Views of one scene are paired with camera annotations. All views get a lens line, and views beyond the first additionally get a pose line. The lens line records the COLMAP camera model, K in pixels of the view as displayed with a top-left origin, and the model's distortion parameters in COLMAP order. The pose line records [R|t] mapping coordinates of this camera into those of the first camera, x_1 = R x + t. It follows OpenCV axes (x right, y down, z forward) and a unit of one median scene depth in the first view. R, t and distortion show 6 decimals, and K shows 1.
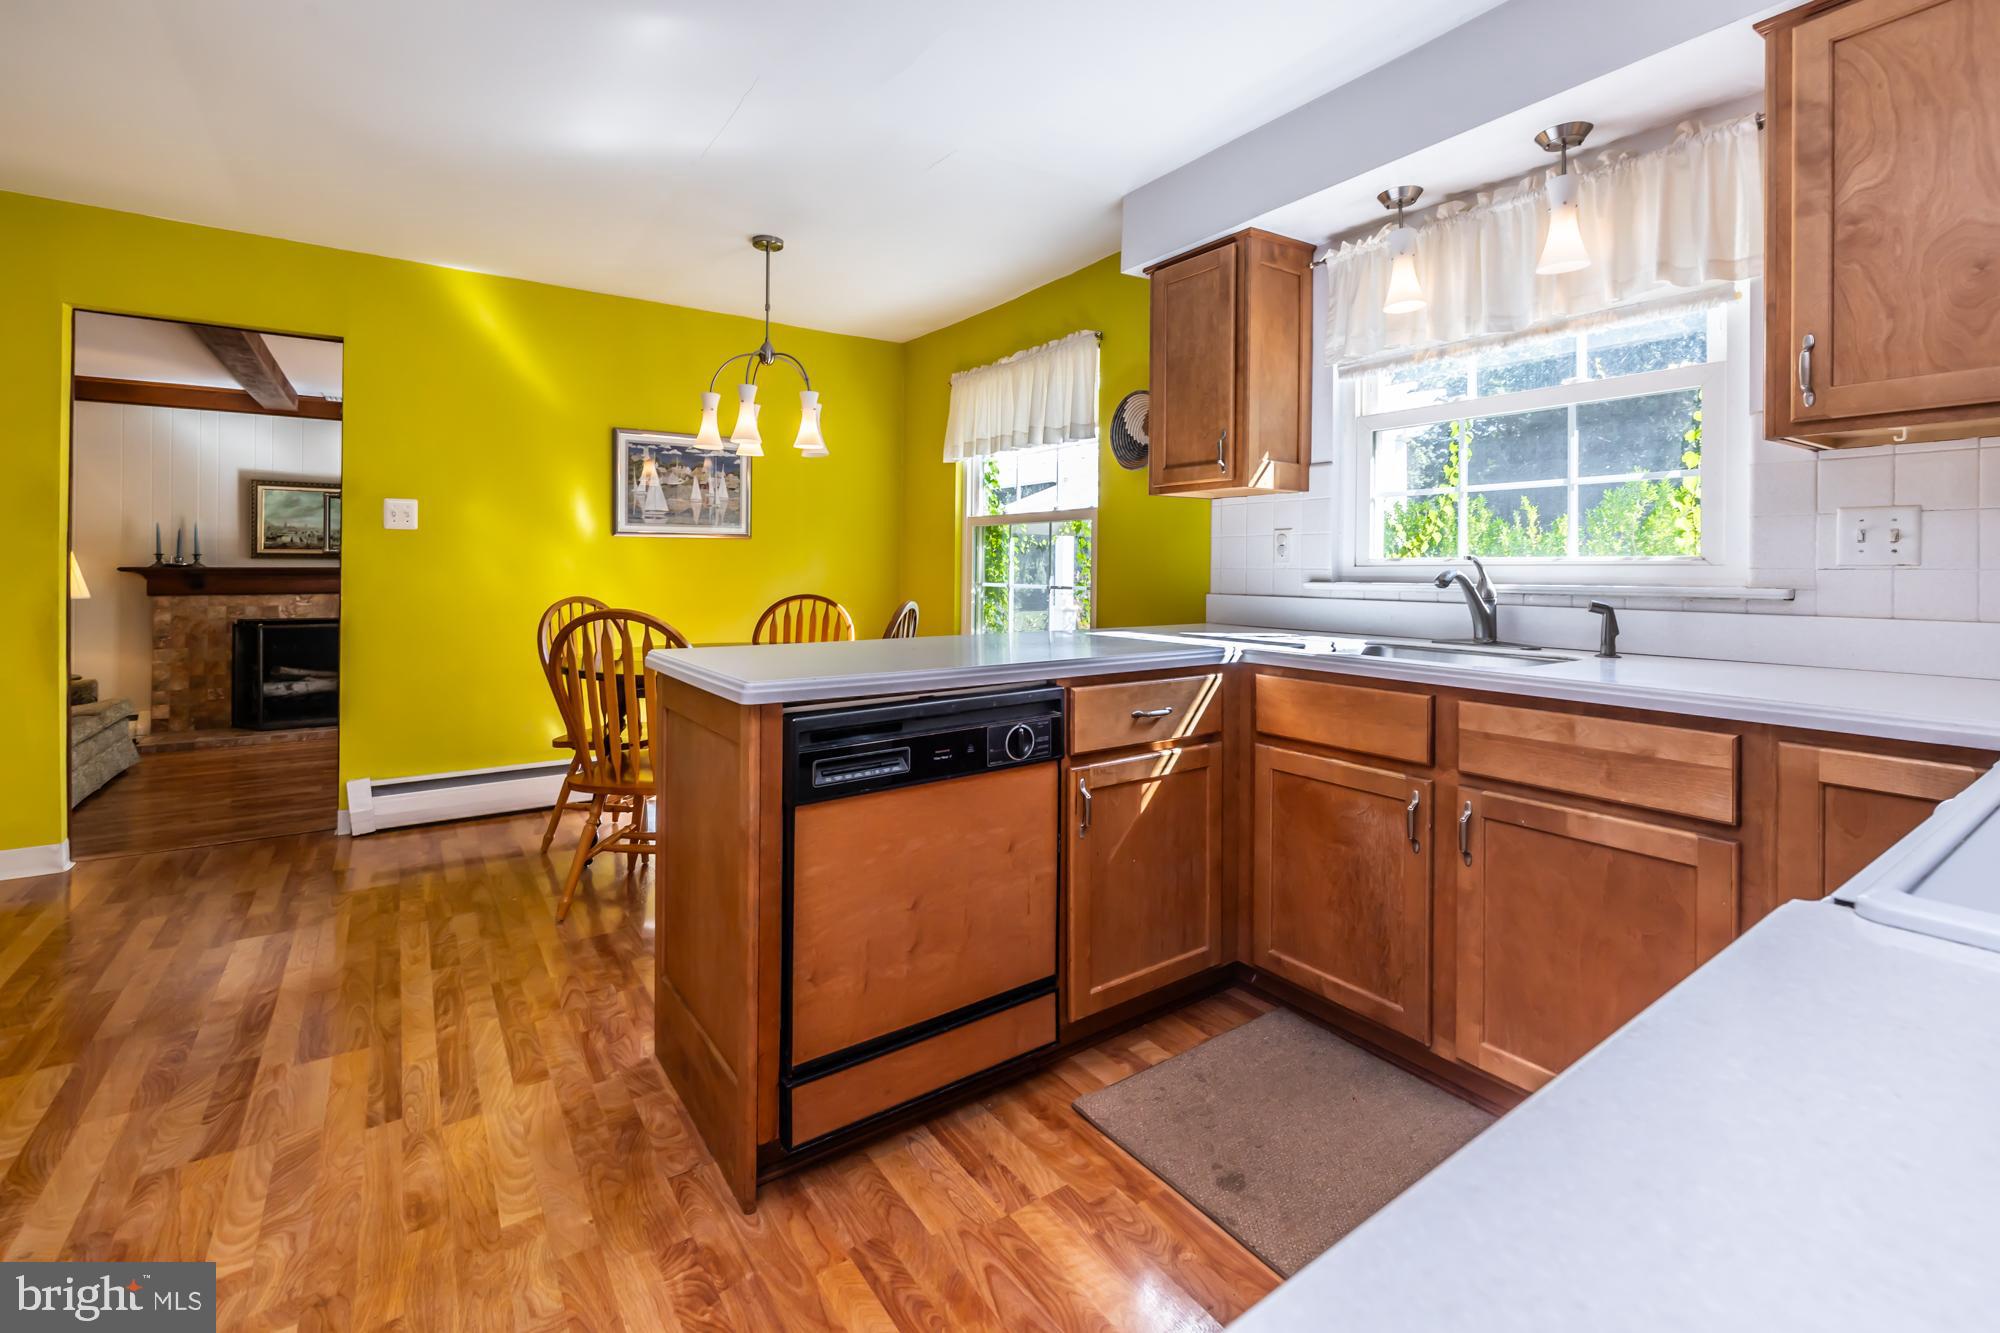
lens RADIAL K [[873.1, 0, 1001.6], [0, 873.1, 570.5], [0, 0, 1]] dist [-0.000205, 0.000212]
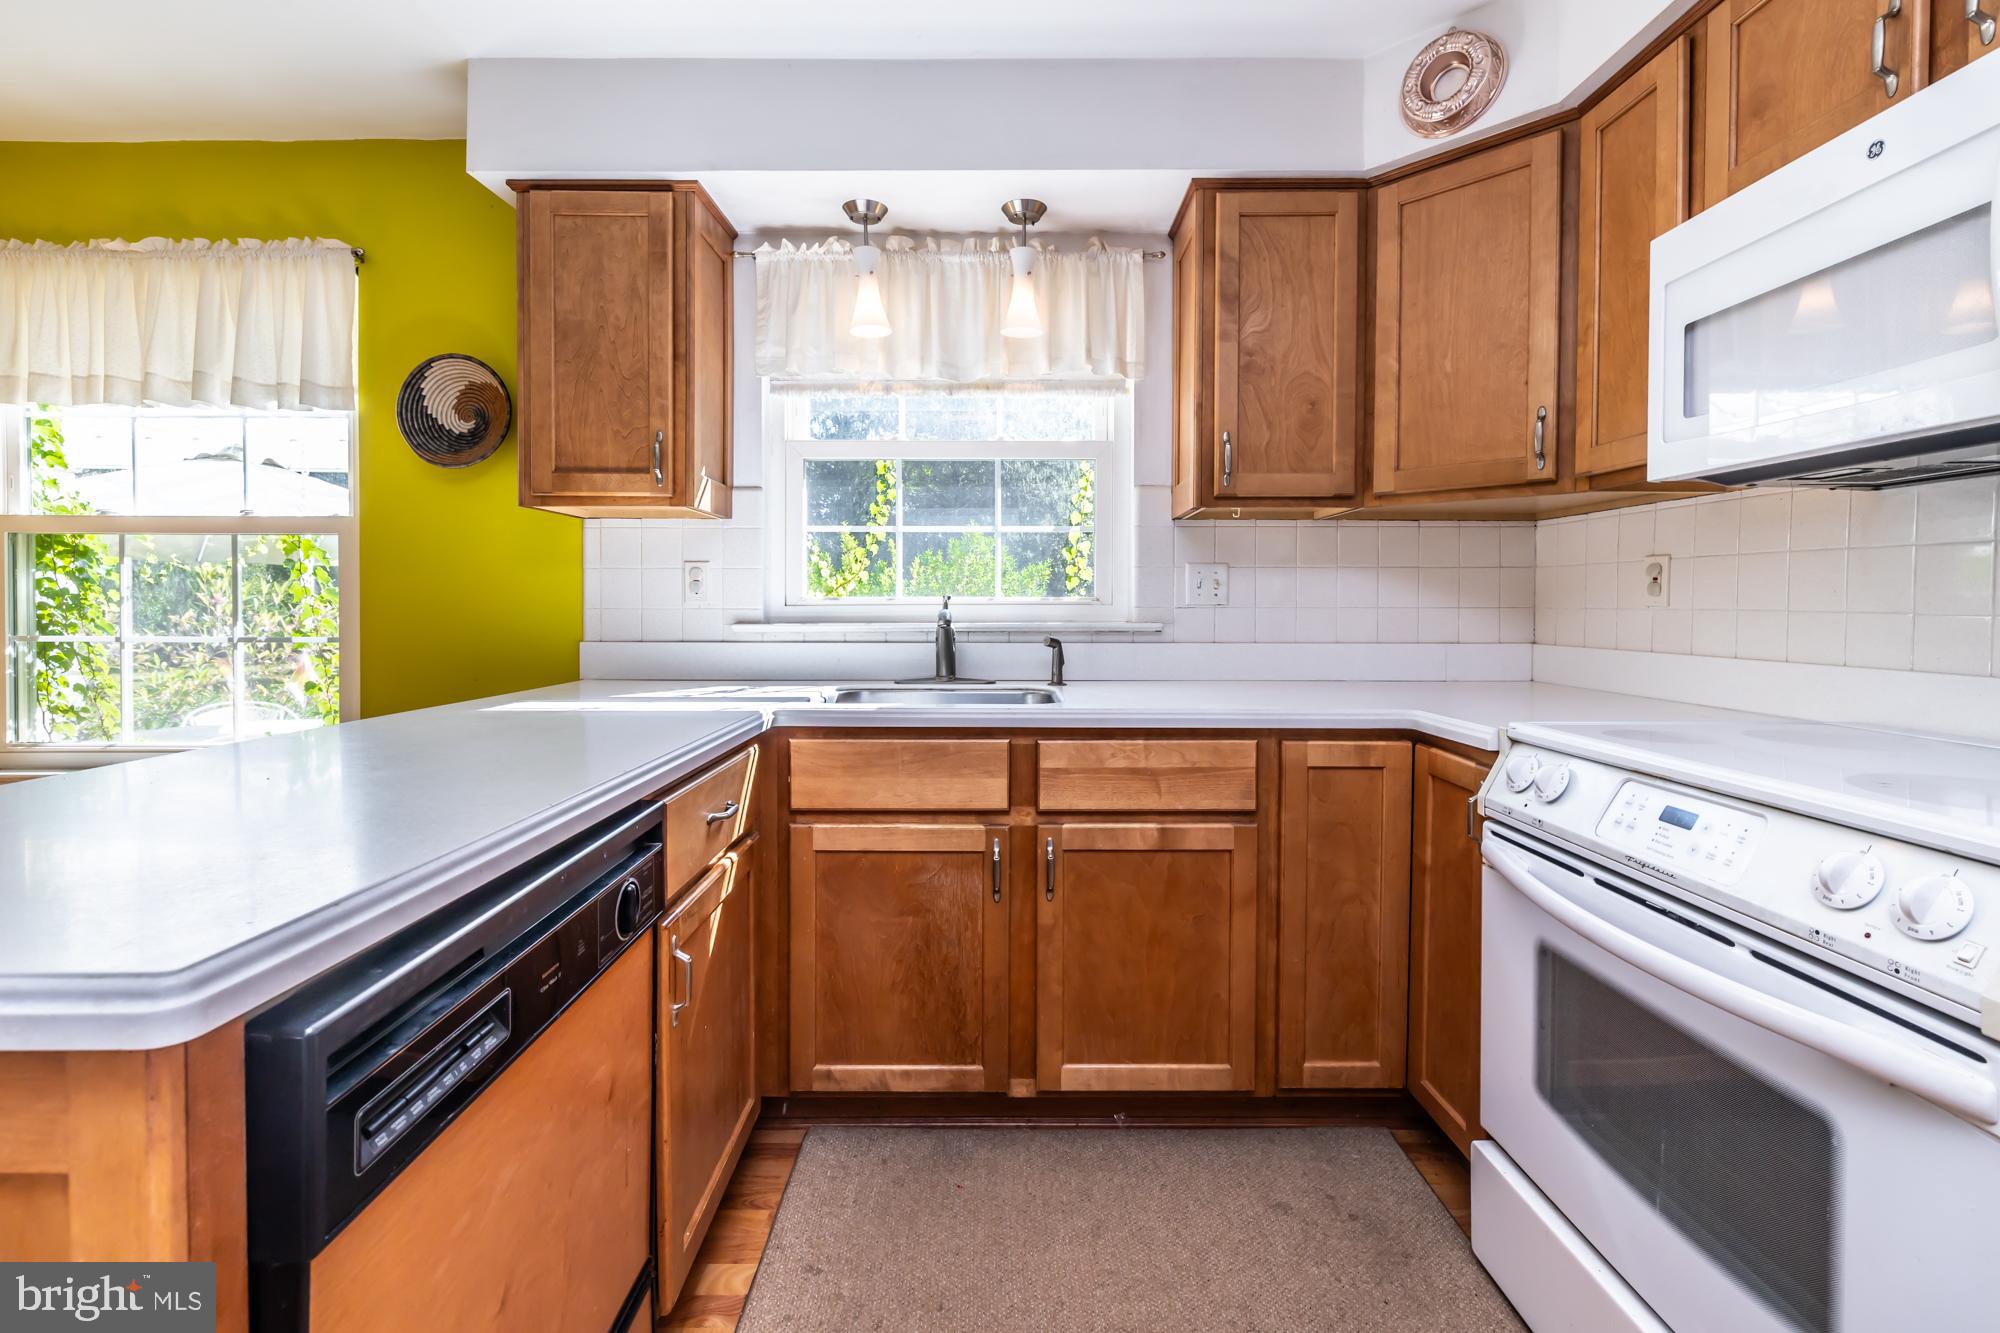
lens RADIAL K [[861.0, 0, 998.7], [0, 861.0, 628.5], [0, 0, 1]] dist [-0.002486, -0.000026]
pose [[0.568849, -0.024358, 0.822081, -0.241842], [0.004191, 0.999634, 0.026719, -0.004854], [-0.822431, -0.011753, 0.568743, 0.366320]]
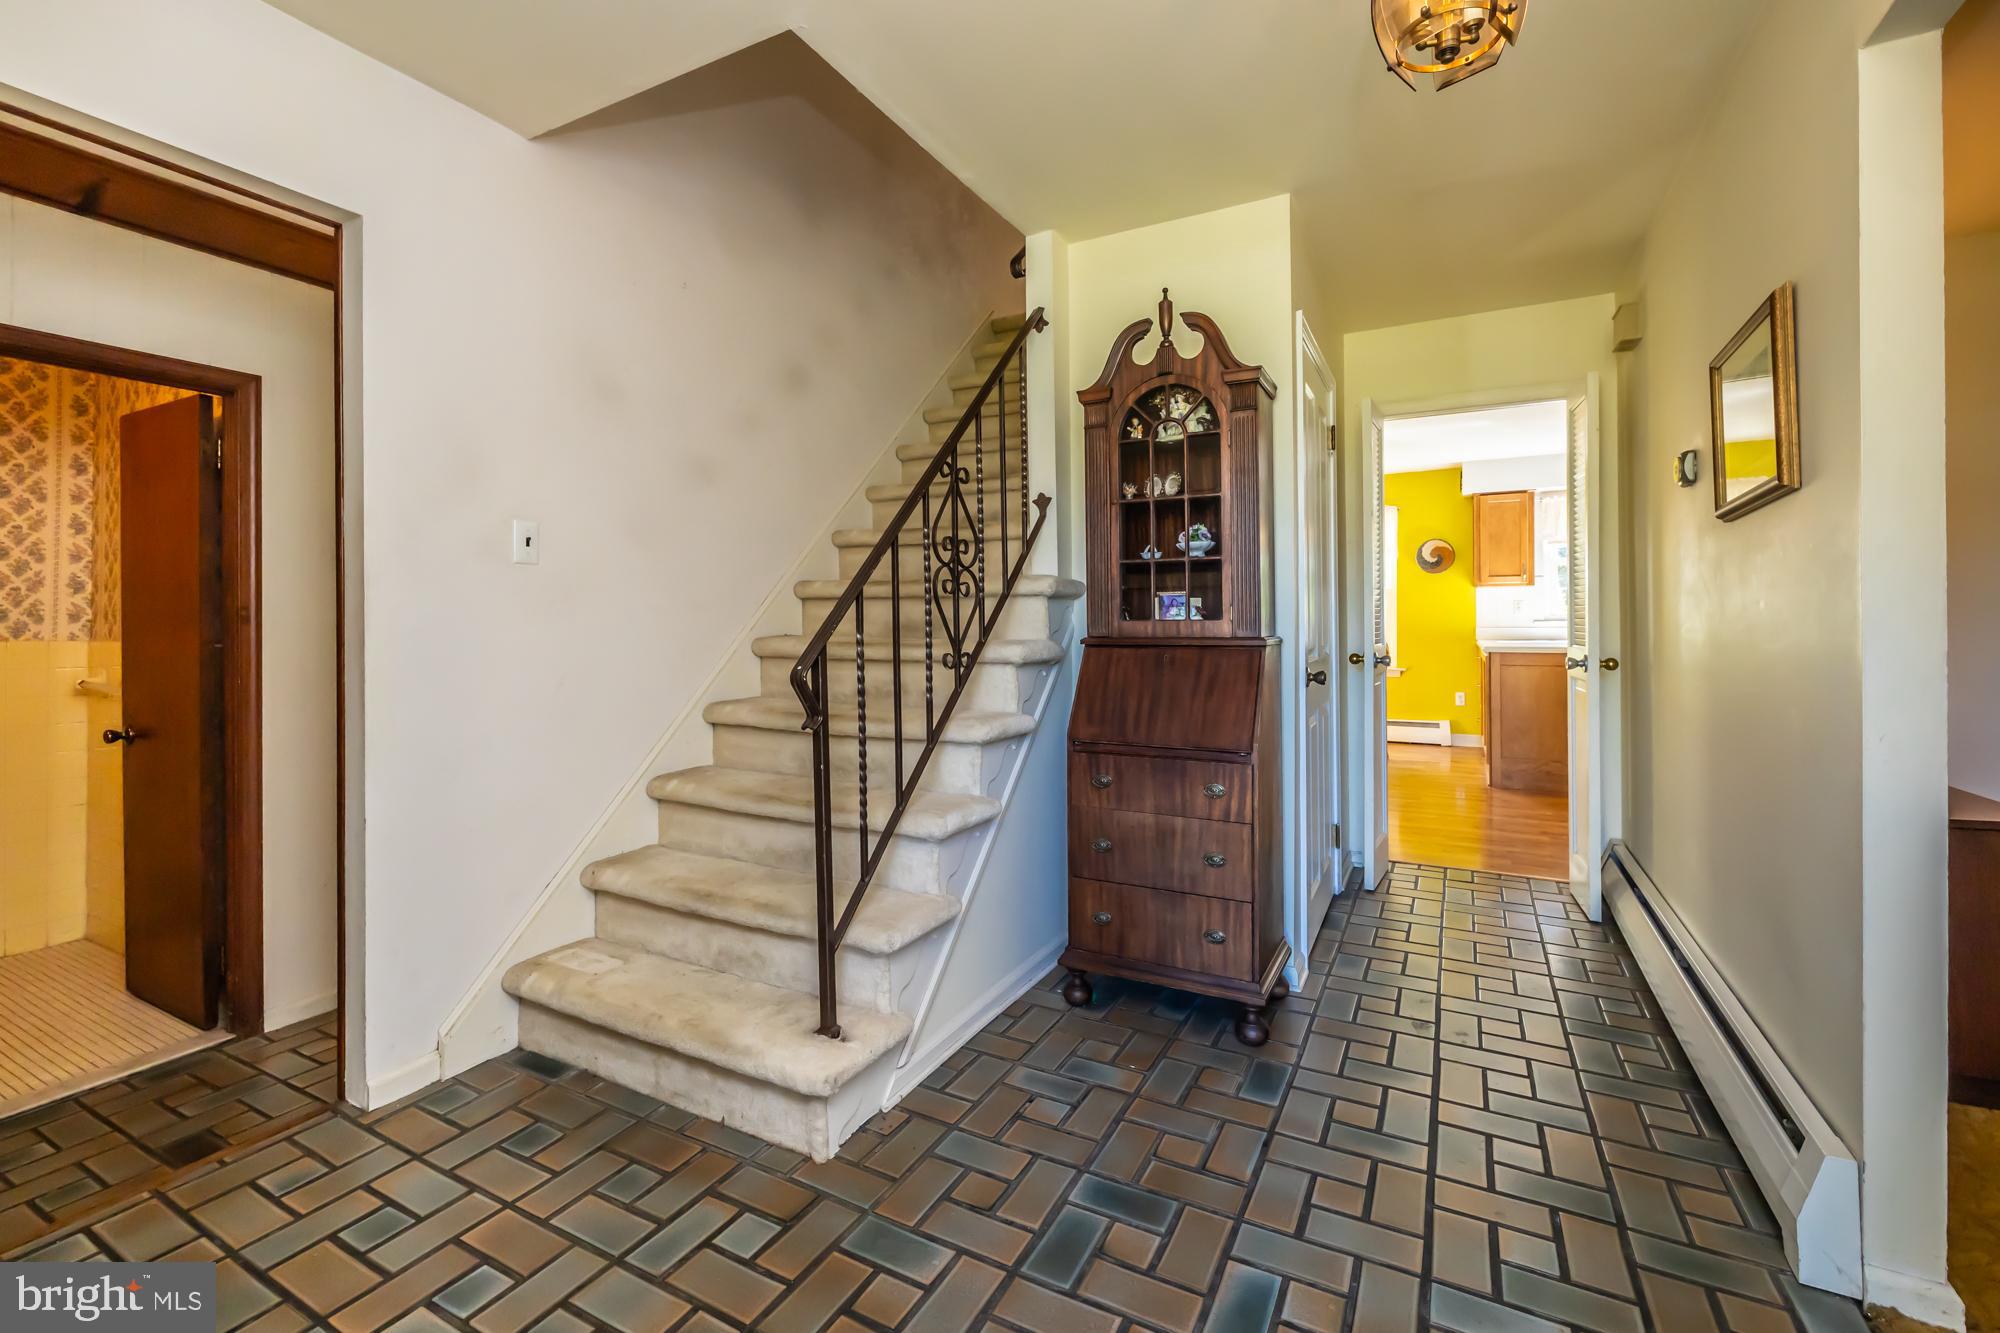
lens RADIAL K [[858.9, 0, 995.7], [0, 858.9, 619.3], [0, 0, 1]] dist [-0.000563, -0.000071]
pose [[0.893226, -0.006042, 0.449567, -2.728324], [0.007243, 0.999973, -0.000952, -0.001719], [-0.449549, 0.004106, 0.893246, -0.704763]]
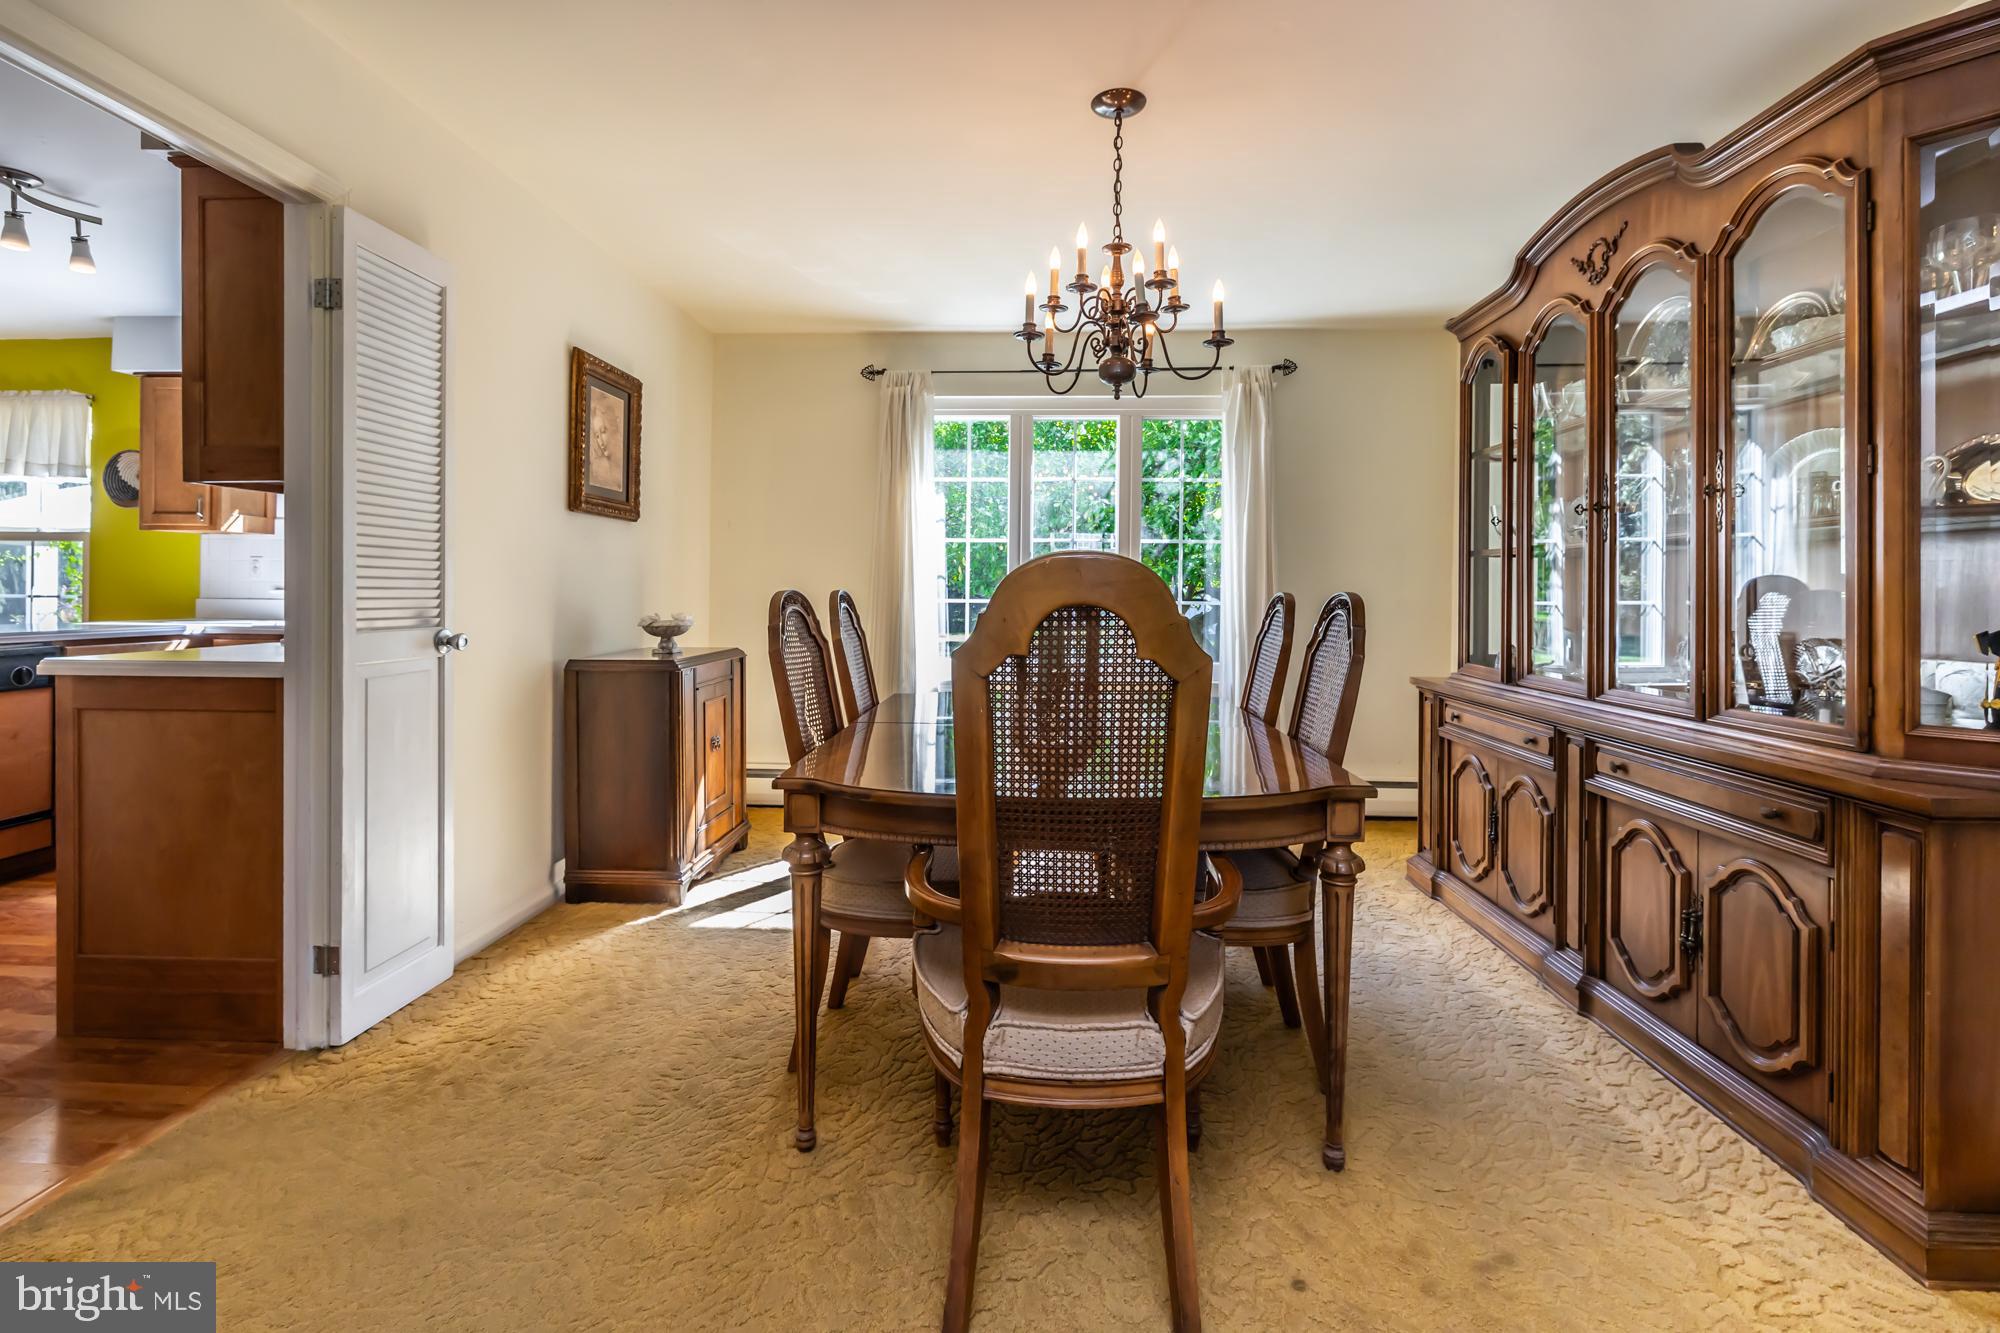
lens RADIAL K [[859.3, 0, 1002.3], [0, 859.3, 595.8], [0, 0, 1]] dist [-0.001447, -0.000173]
pose [[0.606983, -0.003377, 0.794708, -0.121704], [-0.005188, 0.999953, 0.008211, 0.005378], [-0.794698, -0.009107, 0.606937, -1.300563]]
